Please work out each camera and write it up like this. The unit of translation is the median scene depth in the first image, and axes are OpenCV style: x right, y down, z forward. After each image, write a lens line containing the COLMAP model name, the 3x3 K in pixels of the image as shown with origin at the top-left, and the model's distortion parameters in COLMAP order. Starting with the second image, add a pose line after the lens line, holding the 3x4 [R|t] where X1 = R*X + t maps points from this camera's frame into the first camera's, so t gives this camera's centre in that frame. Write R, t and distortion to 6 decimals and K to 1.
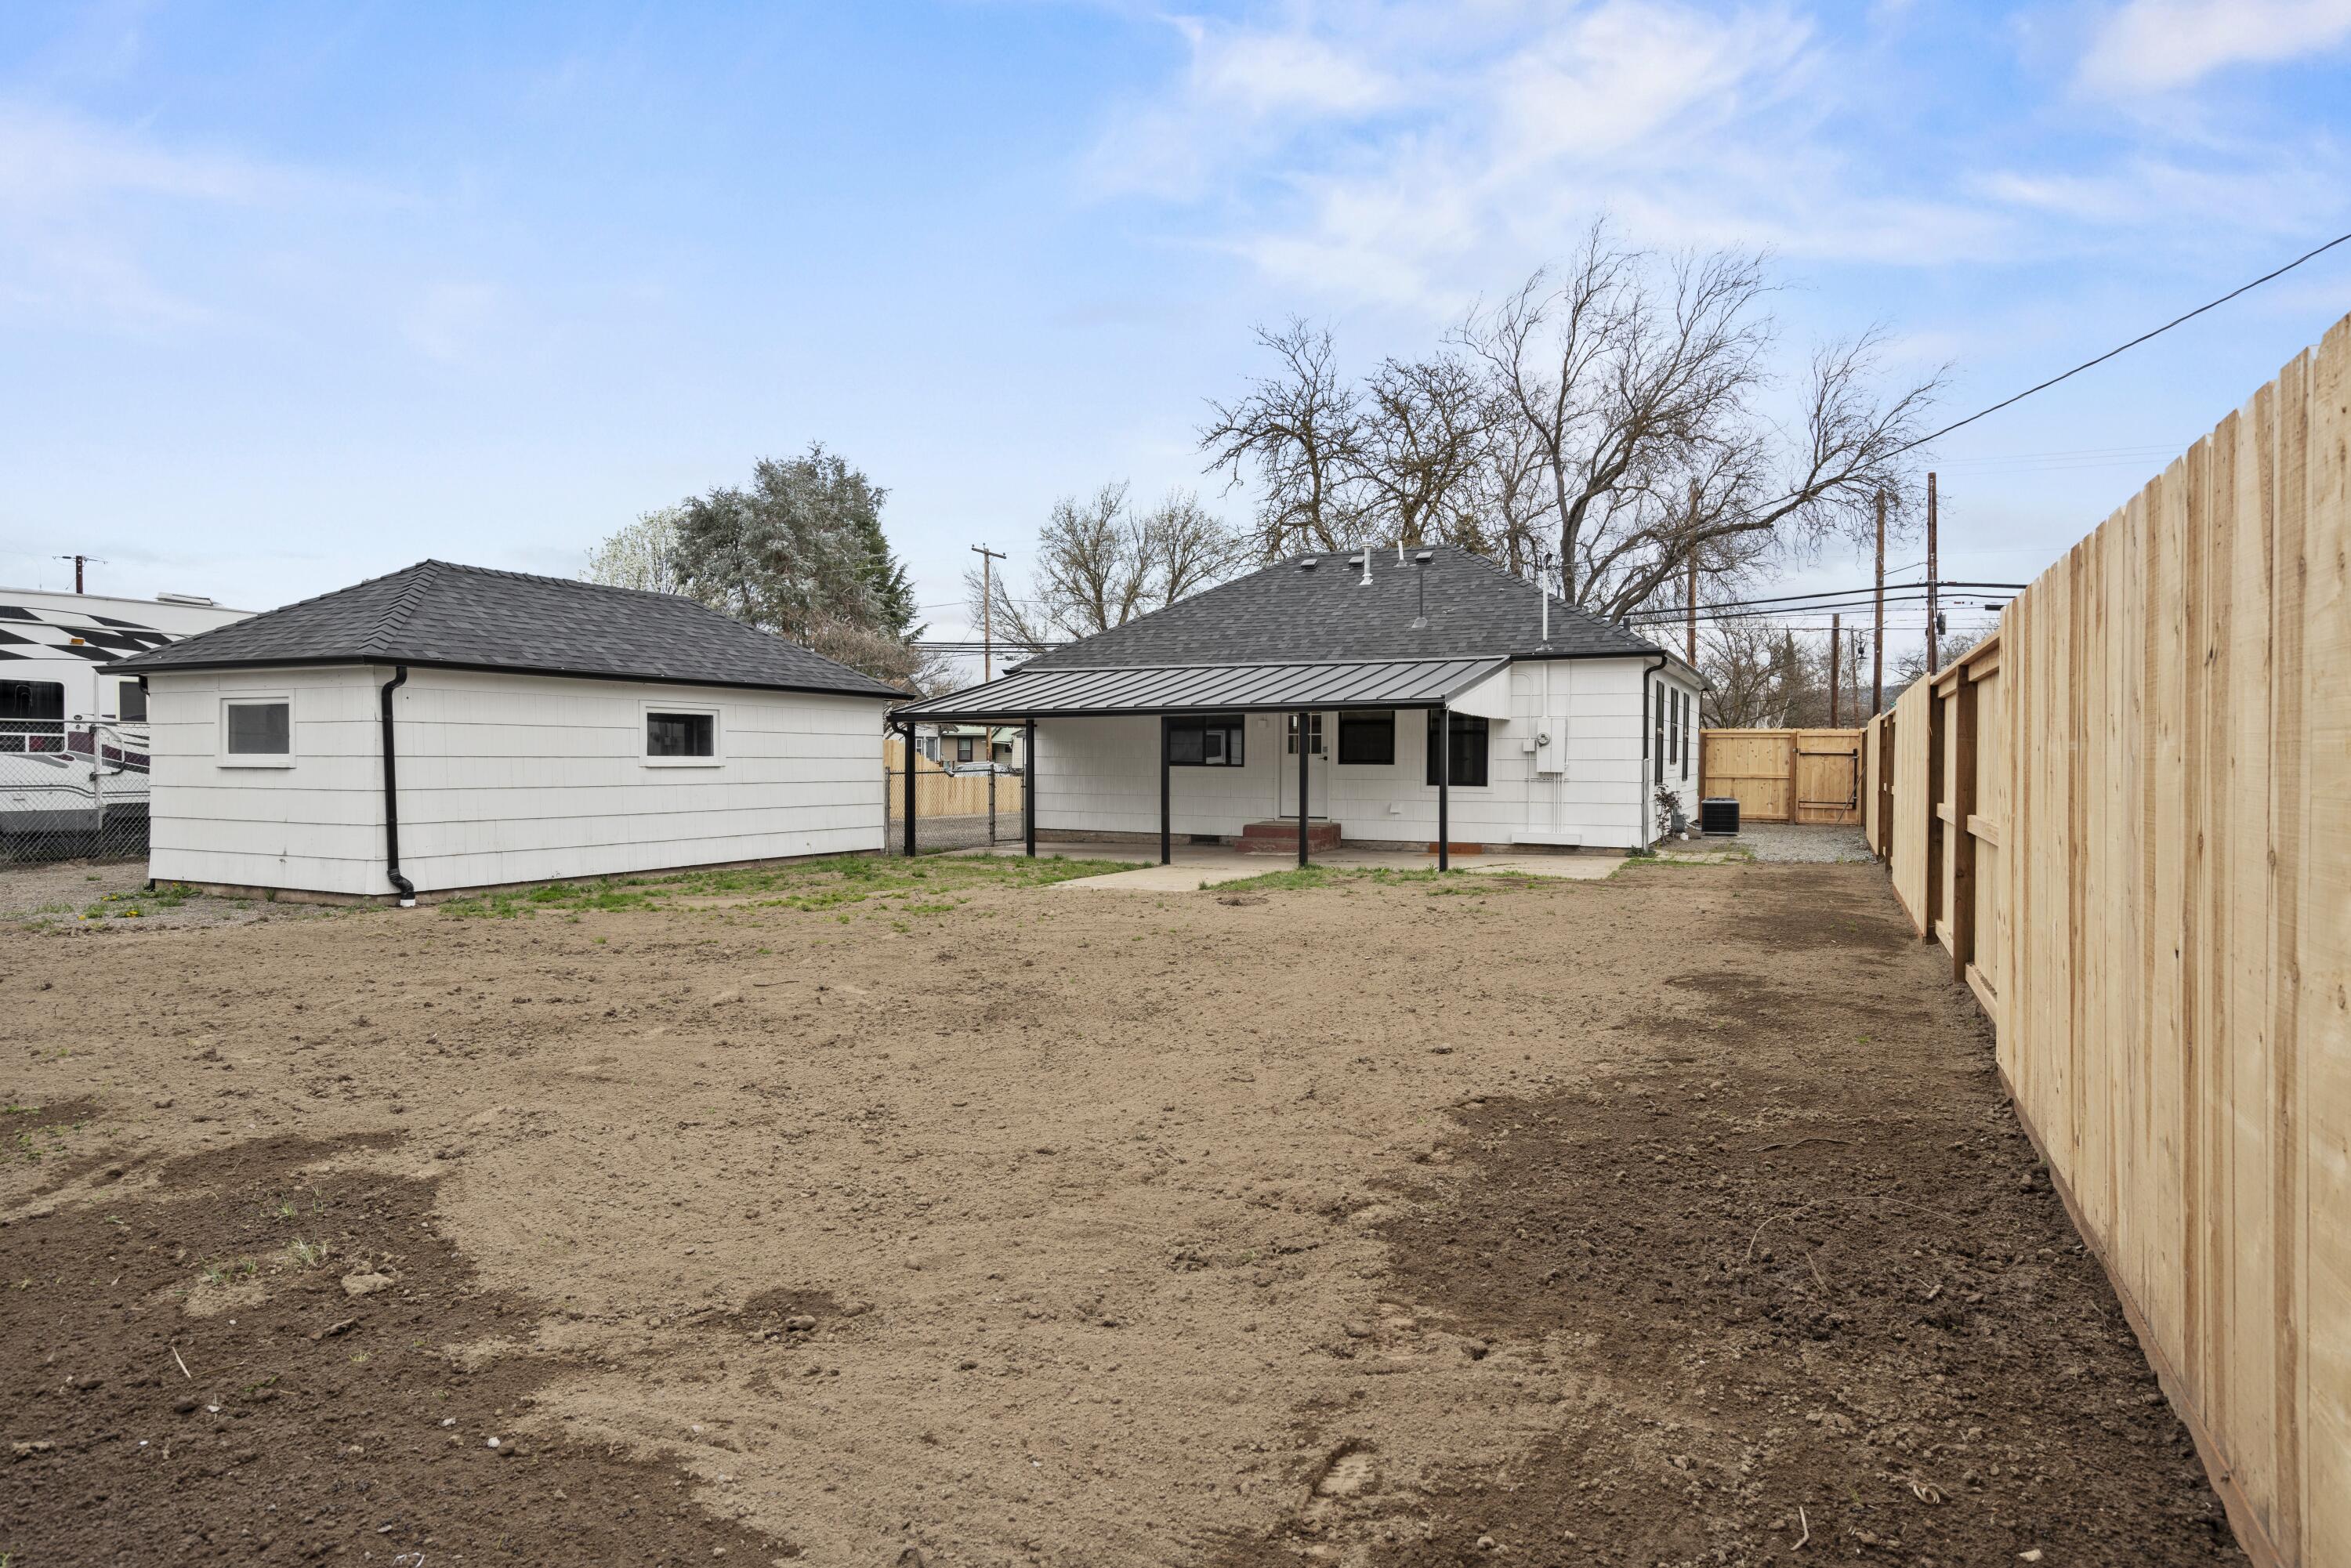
lens RADIAL K [[1352.3, 0, 1221.0], [0, 1352.3, 764.7], [0, 0, 1]] dist [0.011417, -0.007391]
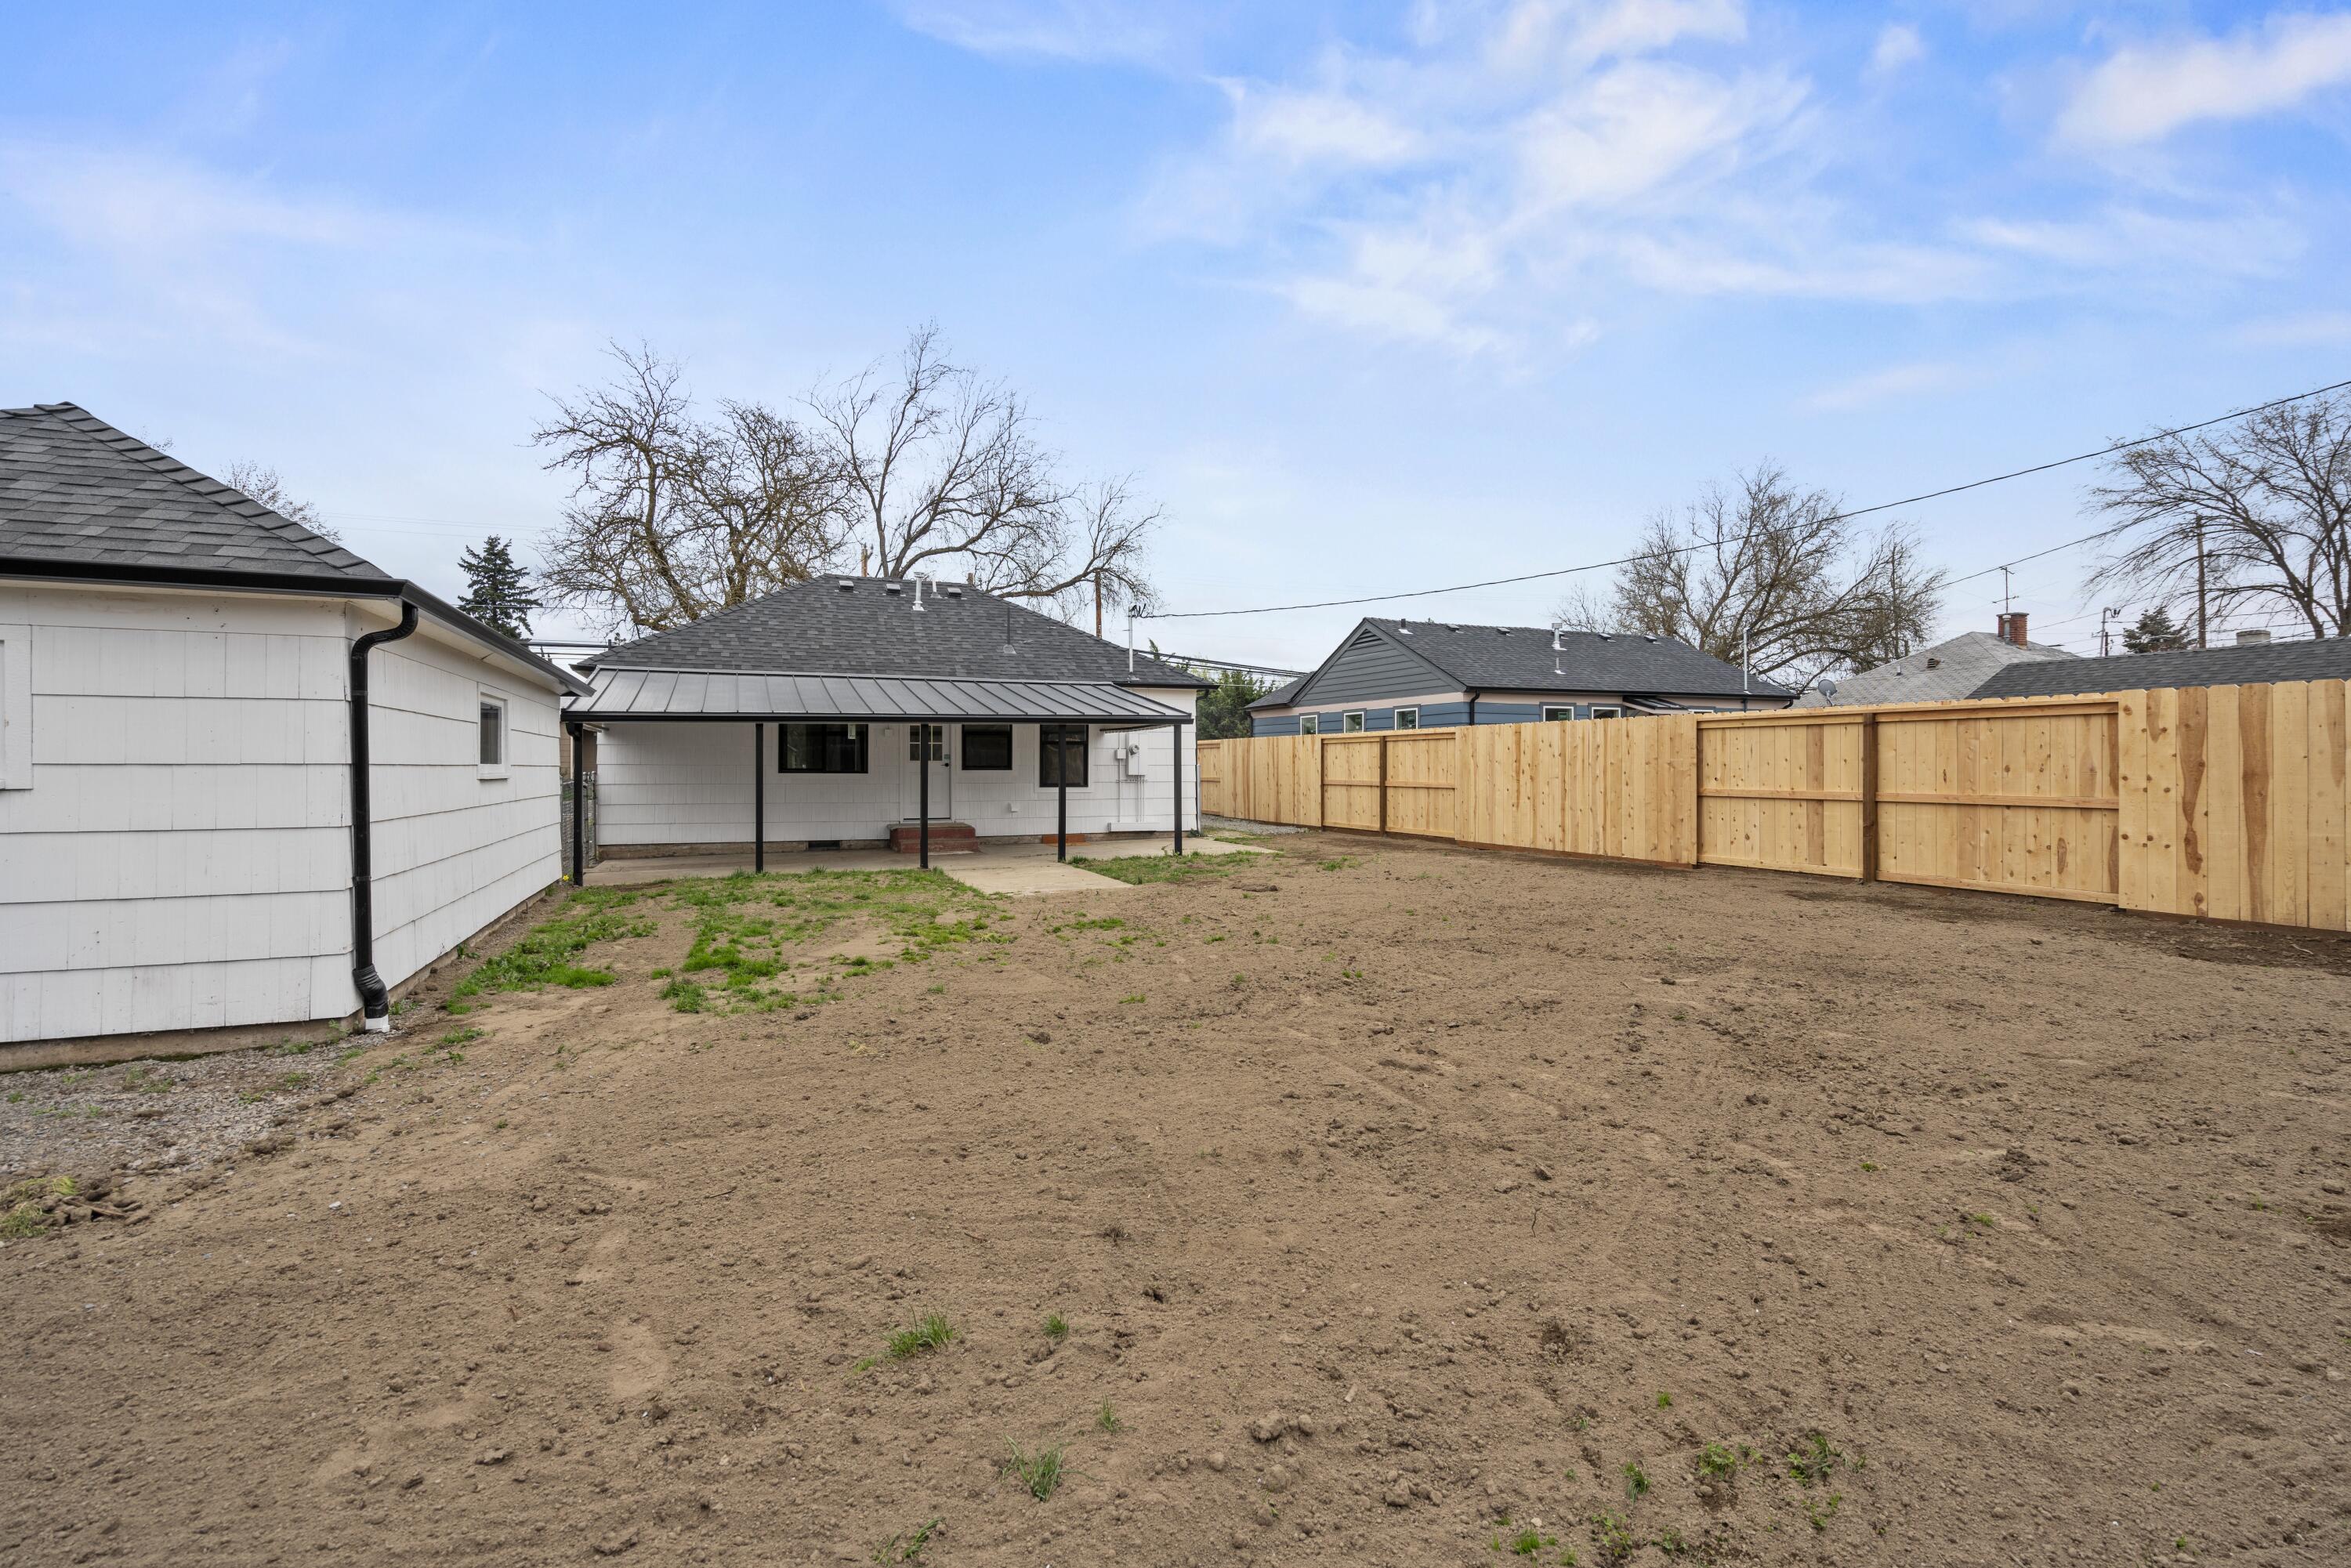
lens RADIAL K [[1046.6, 0, 1180.8], [0, 1046.6, 772.3], [0, 0, 1]] dist [-0.003864, -0.001235]
pose [[0.672900, -0.009643, 0.739671, -0.434320], [0.008831, 0.999948, 0.005002, -0.001453], [-0.739681, 0.003166, 0.672951, 0.284803]]
